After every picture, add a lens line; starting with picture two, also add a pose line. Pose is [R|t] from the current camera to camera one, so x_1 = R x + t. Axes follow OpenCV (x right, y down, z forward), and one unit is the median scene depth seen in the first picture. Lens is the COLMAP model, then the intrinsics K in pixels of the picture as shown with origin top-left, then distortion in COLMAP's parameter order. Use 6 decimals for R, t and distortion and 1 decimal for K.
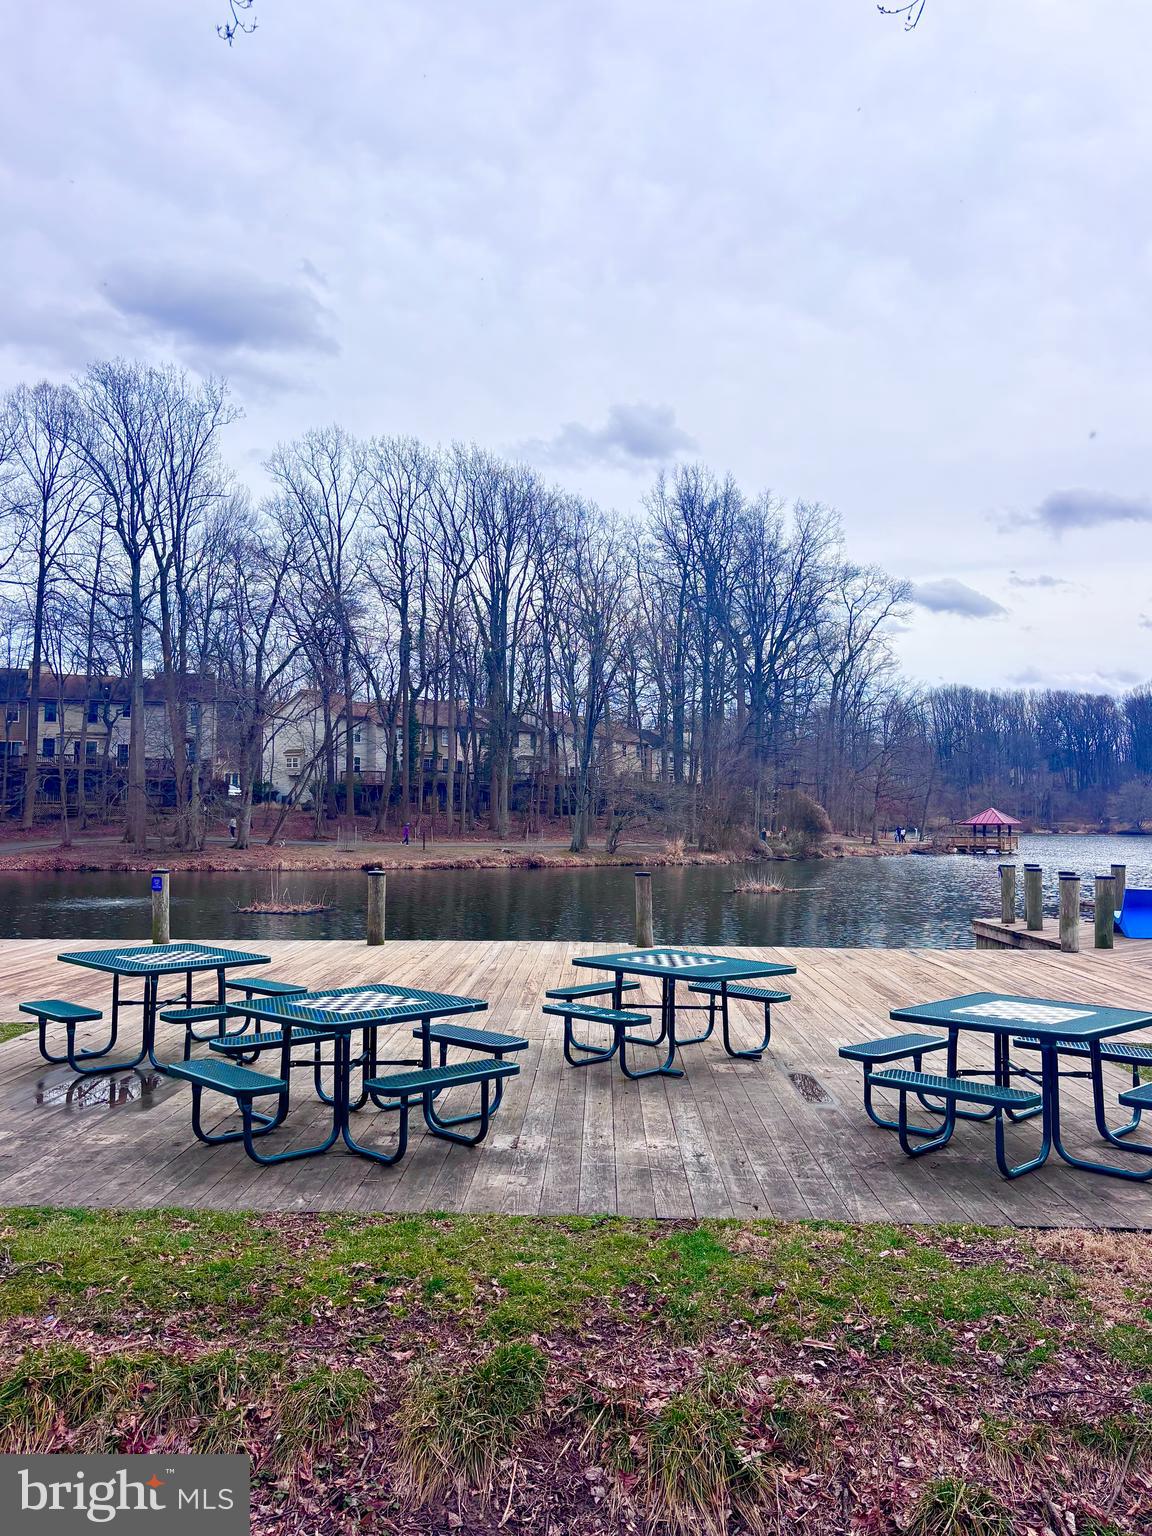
lens RADIAL K [[1291.7, 0, 576.0], [0, 1291.7, 768.0], [0, 0, 1]] dist [-0.008187, -0.001925]
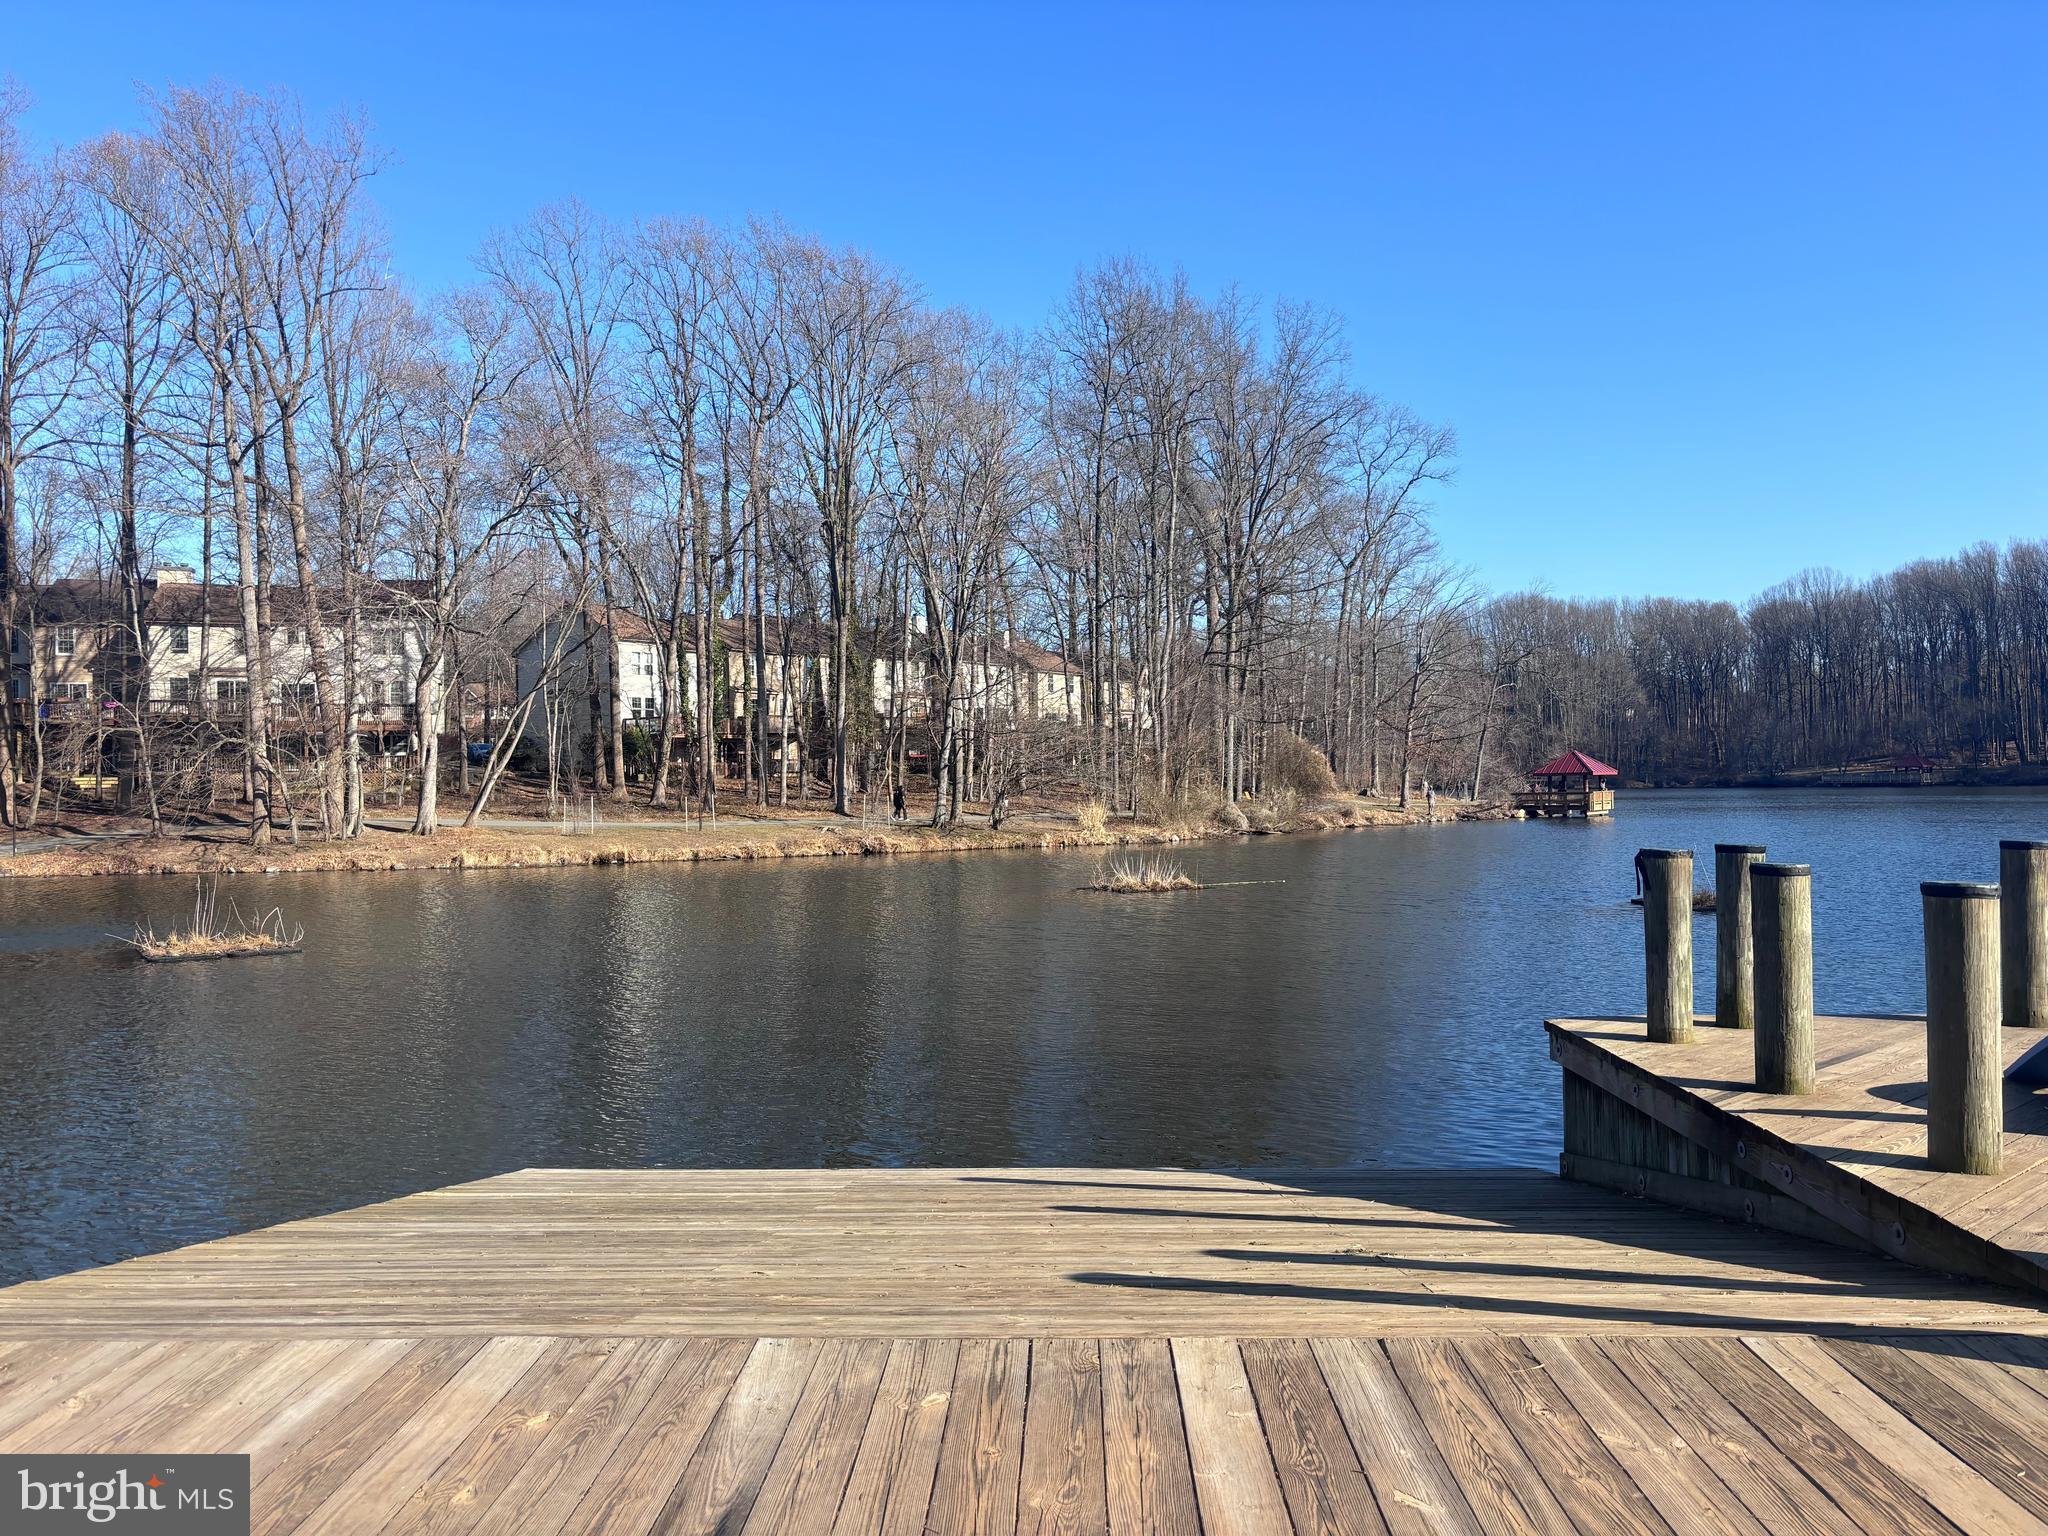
lens RADIAL K [[1541.2, 0, 1024.0], [0, 1541.2, 768.0], [0, 0, 1]] dist [0.009175, 0.002122]
pose [[0.999330, -0.023623, -0.027959, 0.047447], [0.024383, 0.999335, 0.027128, 0.010470], [0.027299, -0.027792, 0.999241, 0.161004]]
